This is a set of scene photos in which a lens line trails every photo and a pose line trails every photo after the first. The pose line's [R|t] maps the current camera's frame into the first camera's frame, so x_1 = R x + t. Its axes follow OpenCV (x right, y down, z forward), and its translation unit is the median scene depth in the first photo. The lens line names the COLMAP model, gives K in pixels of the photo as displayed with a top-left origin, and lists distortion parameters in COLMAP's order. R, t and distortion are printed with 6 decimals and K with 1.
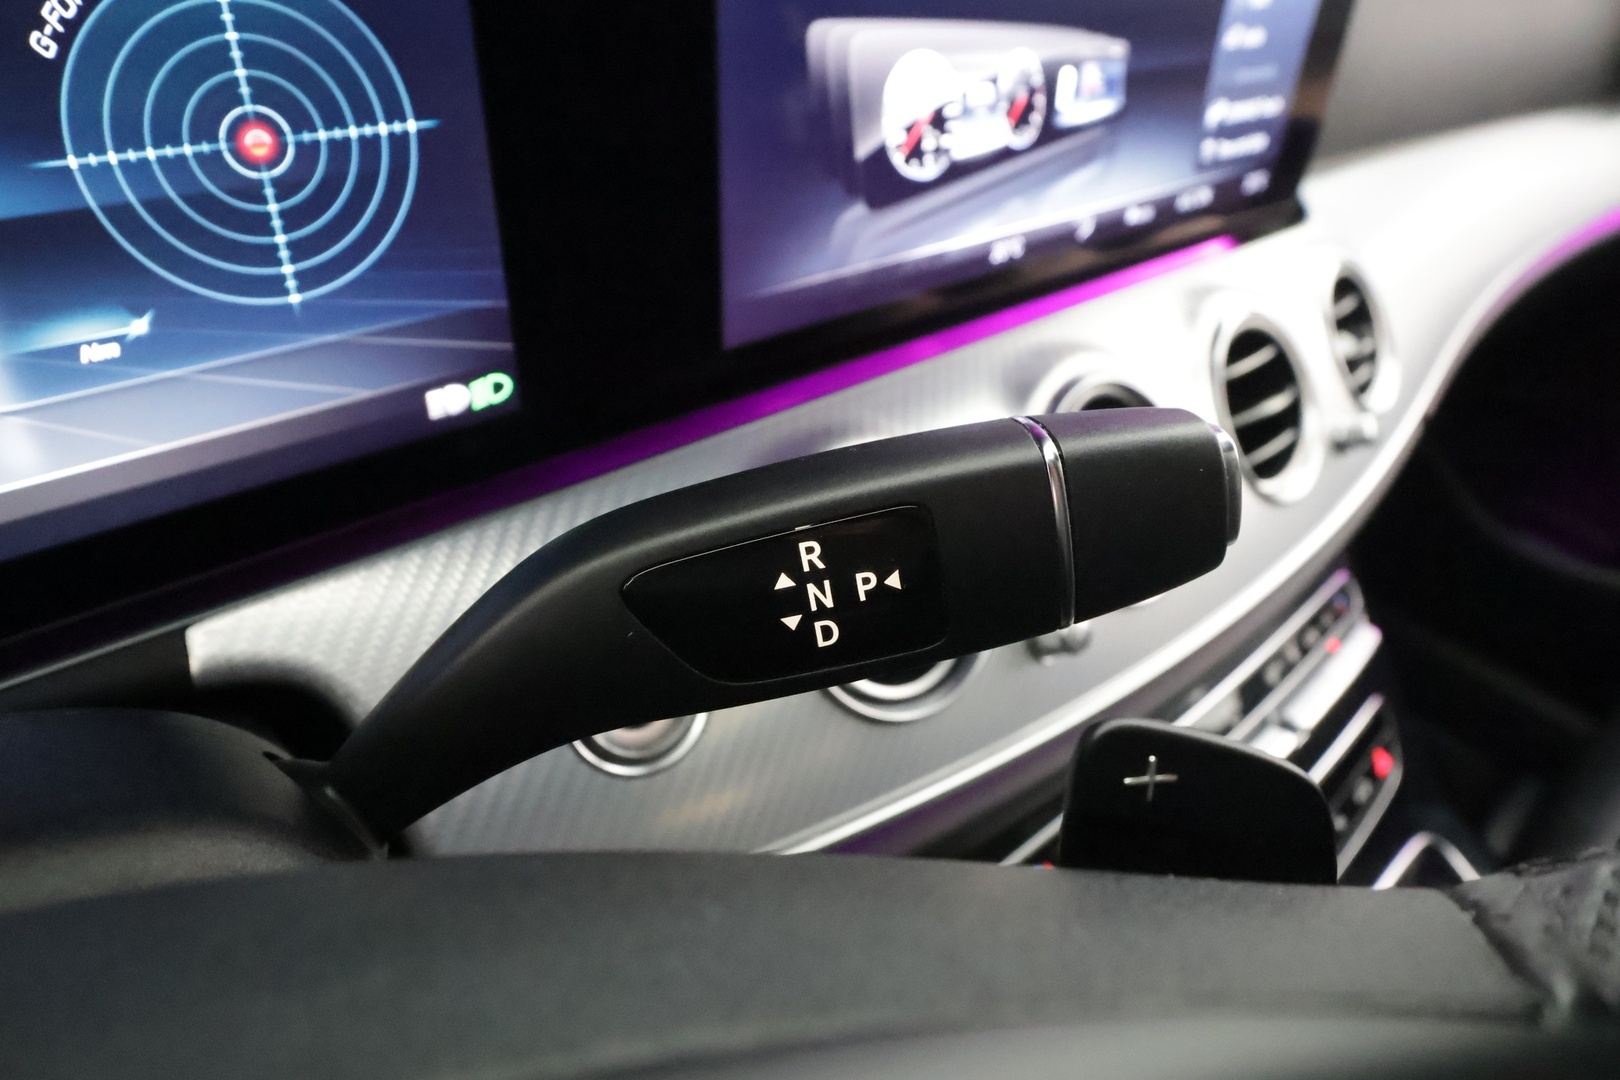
lens RADIAL K [[1046.1, 0, 810.0], [0, 1046.1, 540.0], [0, 0, 1]] dist [0.003285, 0.000582]
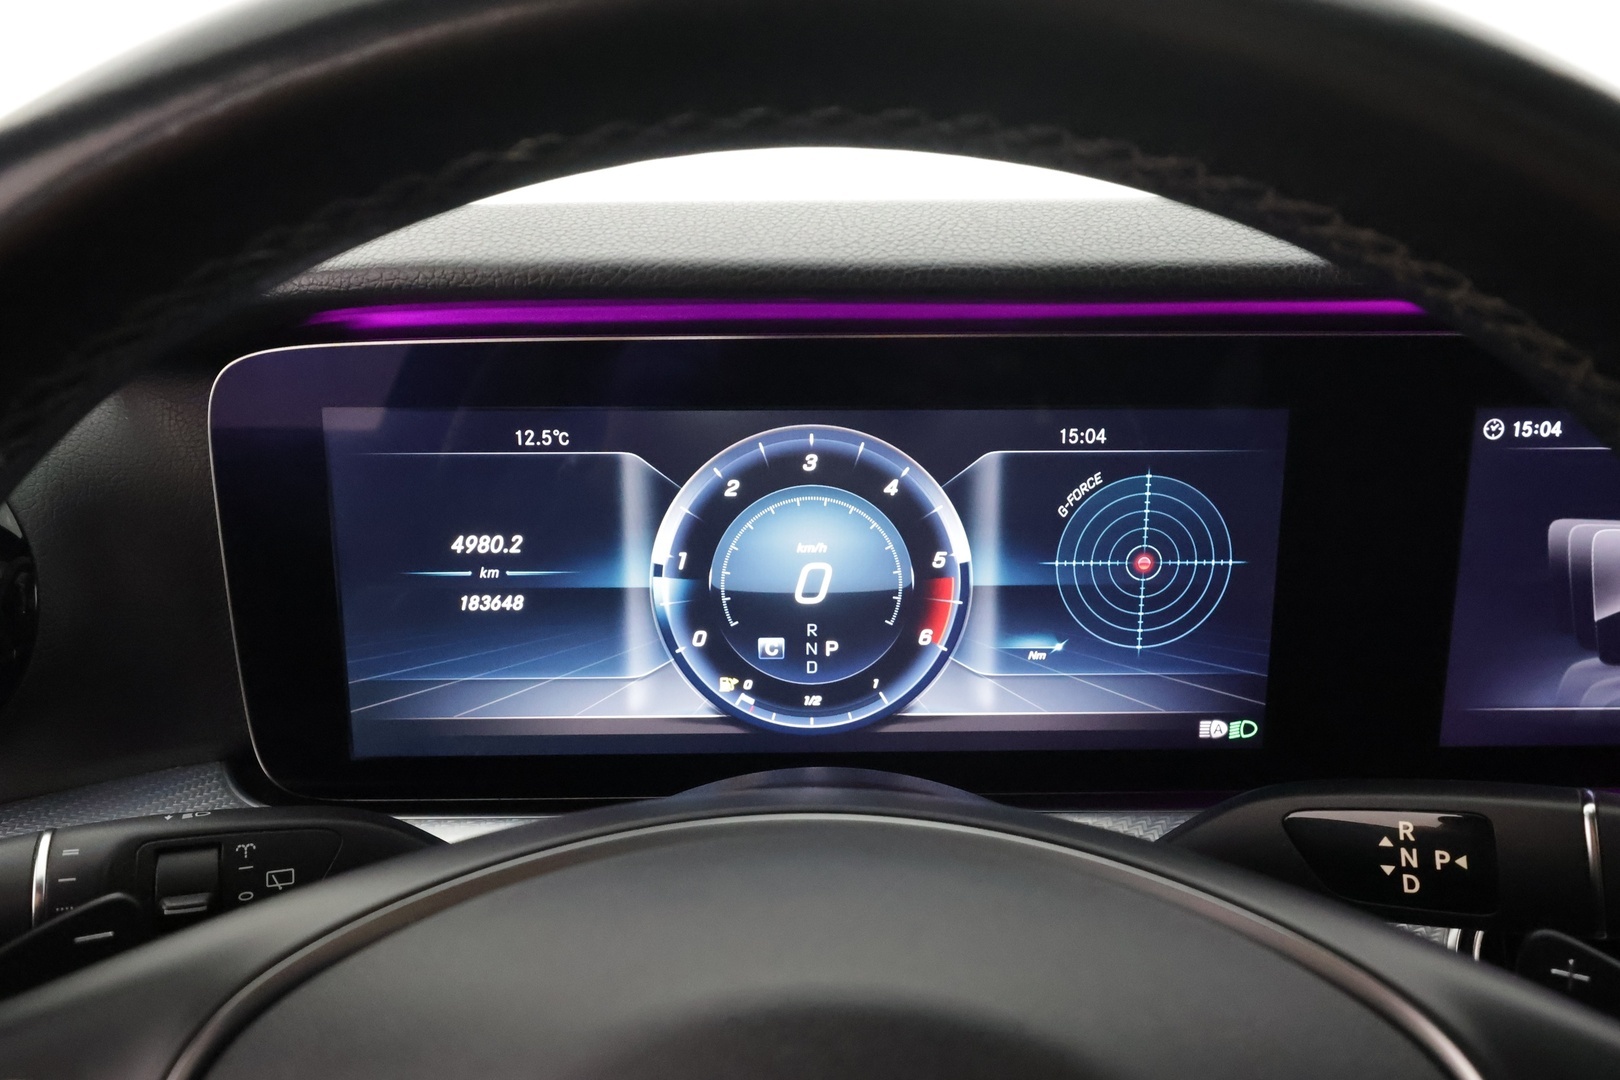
lens RADIAL K [[1088.5, 0, 810.0], [0, 1088.5, 540.0], [0, 0, 1]] dist [0.002074, -0.001097]
pose [[0.749318, 0.095405, -0.655302, 0.298044], [-0.328031, 0.913103, -0.242155, 0.252447], [0.575255, 0.396410, 0.715500, -0.761900]]
